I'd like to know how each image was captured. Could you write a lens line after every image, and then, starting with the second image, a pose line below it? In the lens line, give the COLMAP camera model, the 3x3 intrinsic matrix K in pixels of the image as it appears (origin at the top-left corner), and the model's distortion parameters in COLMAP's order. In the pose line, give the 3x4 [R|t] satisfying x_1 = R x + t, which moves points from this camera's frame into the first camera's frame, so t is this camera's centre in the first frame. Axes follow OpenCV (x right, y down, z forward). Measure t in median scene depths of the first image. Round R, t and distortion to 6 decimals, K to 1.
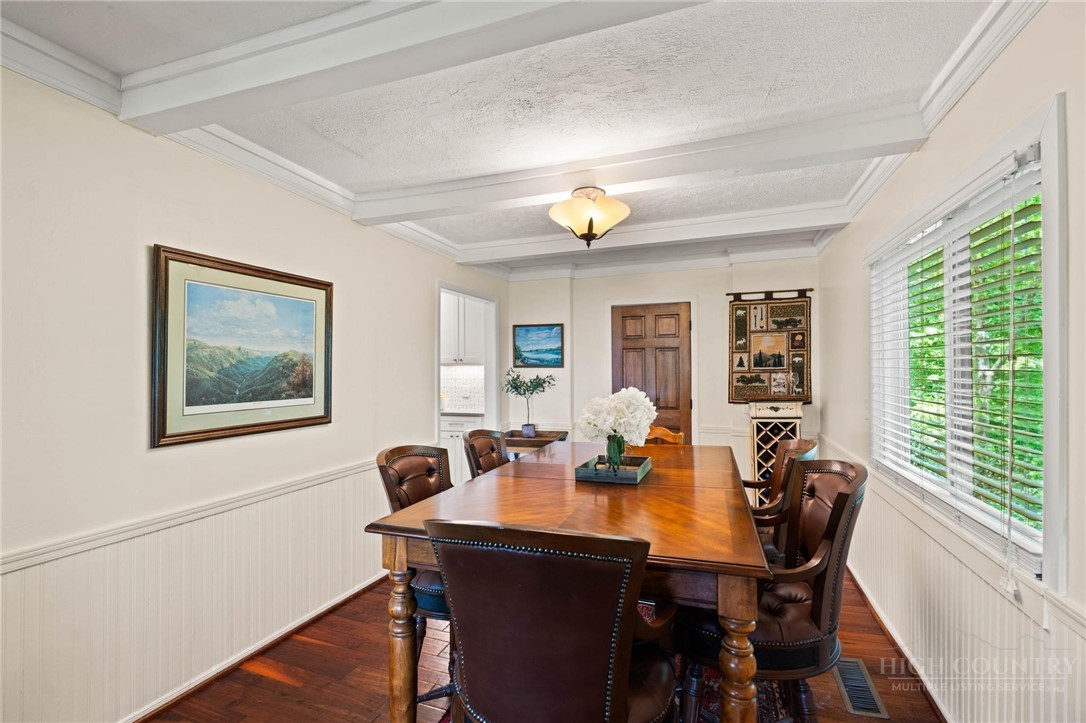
lens RADIAL K [[494.9, 0, 546.2], [0, 494.9, 364.5], [0, 0, 1]] dist [-0.006678, 0.003270]
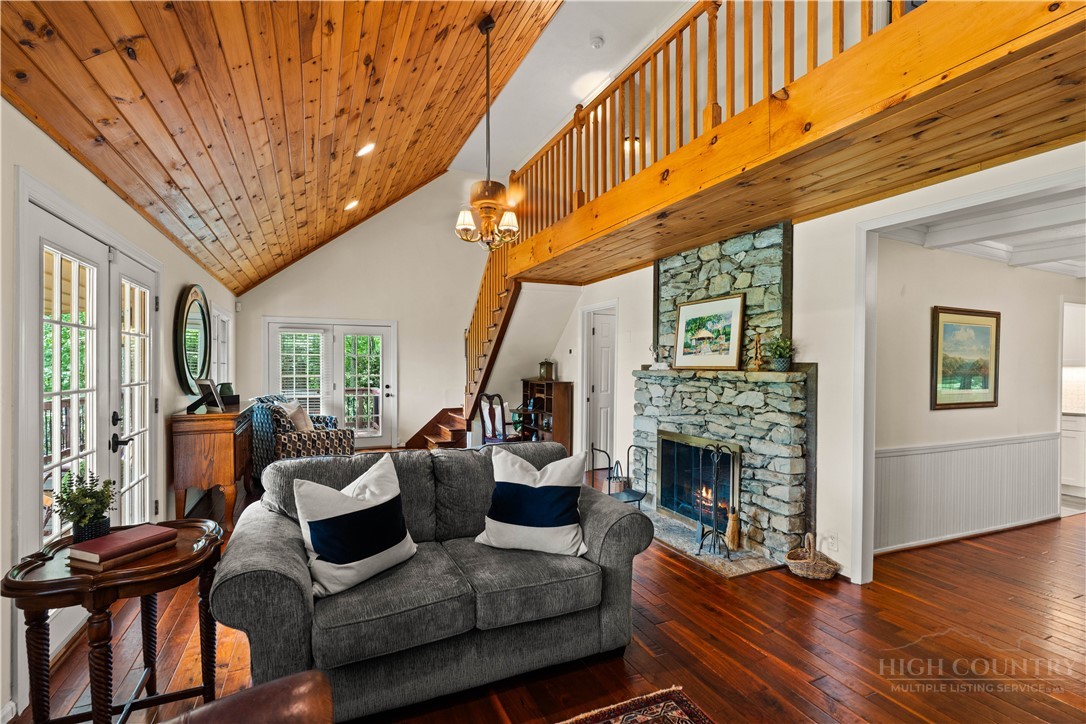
lens RADIAL K [[494.9, 0, 539.1], [0, 494.9, 371.5], [0, 0, 1]] dist [-0.006678, 0.003270]
pose [[0.696644, 0.013237, -0.717294, -0.210789], [-0.003248, 0.999878, 0.015296, -0.003532], [0.717409, -0.008326, 0.696602, -0.651095]]
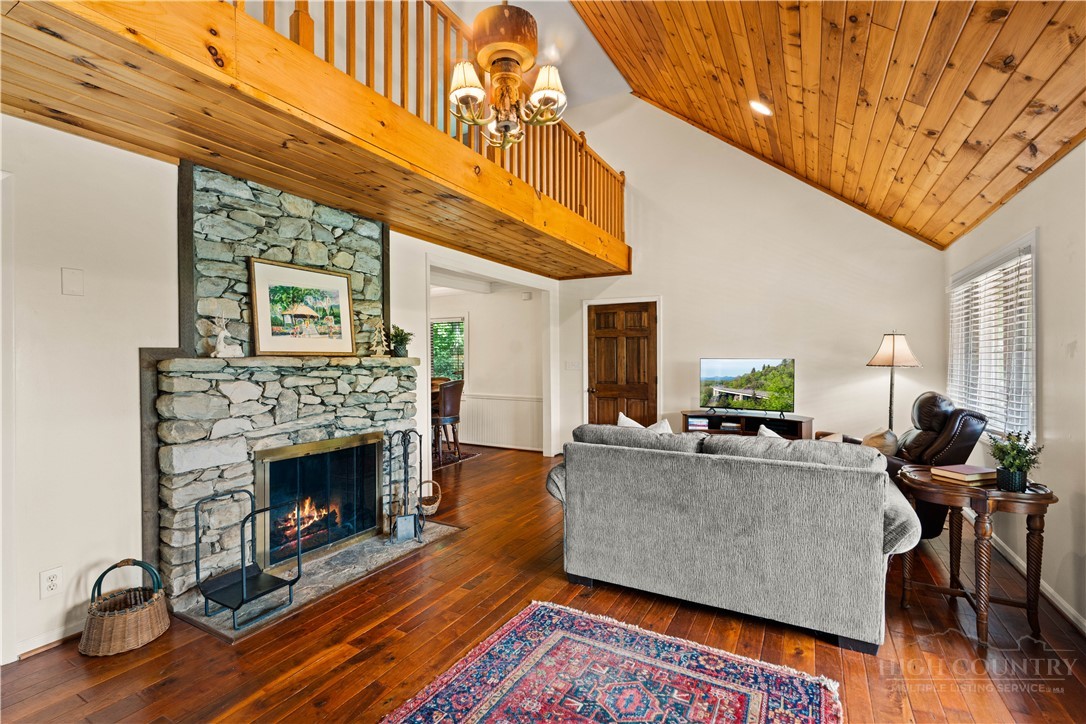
lens RADIAL K [[494.9, 0, 537.3], [0, 494.9, 363.9], [0, 0, 1]] dist [-0.006678, 0.003270]
pose [[0.168709, -0.010044, 0.985615, -1.338219], [-0.004577, 0.999929, 0.010973, 0.008151], [-0.985655, -0.006362, 0.168651, -0.234016]]
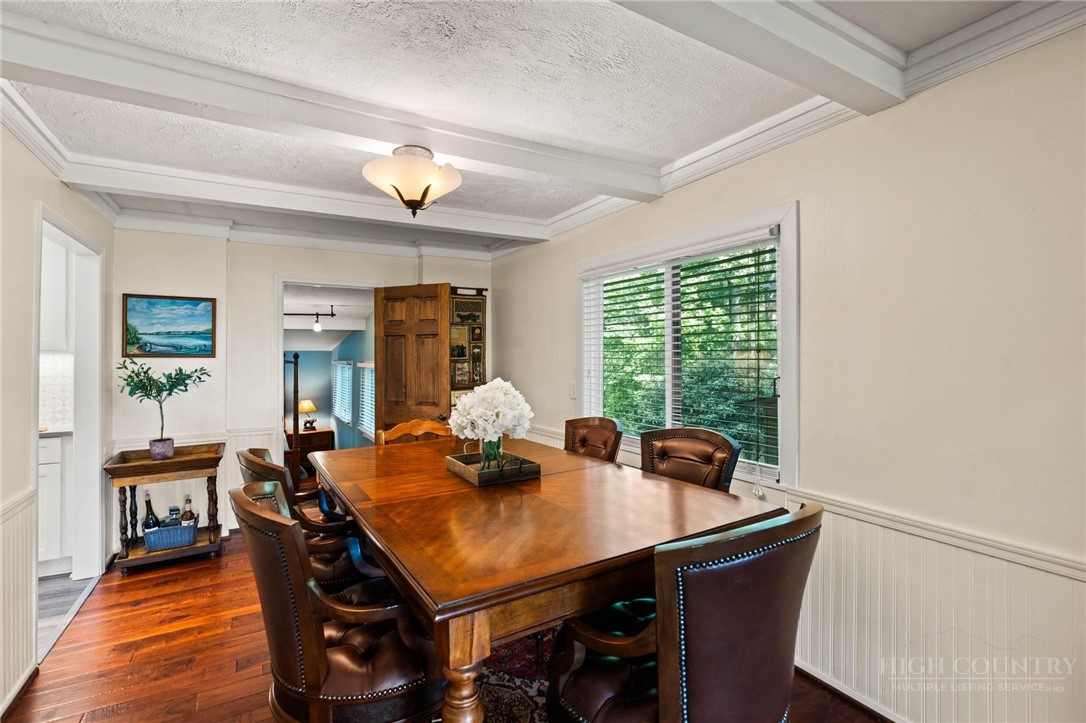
lens RADIAL K [[494.9, 0, 546.1], [0, 494.9, 355.8], [0, 0, 1]] dist [-0.006678, 0.003270]
pose [[0.642360, 0.004657, 0.766389, -0.246384], [-0.005649, 0.999983, -0.001342, 0.002179], [-0.766382, -0.003467, 0.642375, 0.159158]]
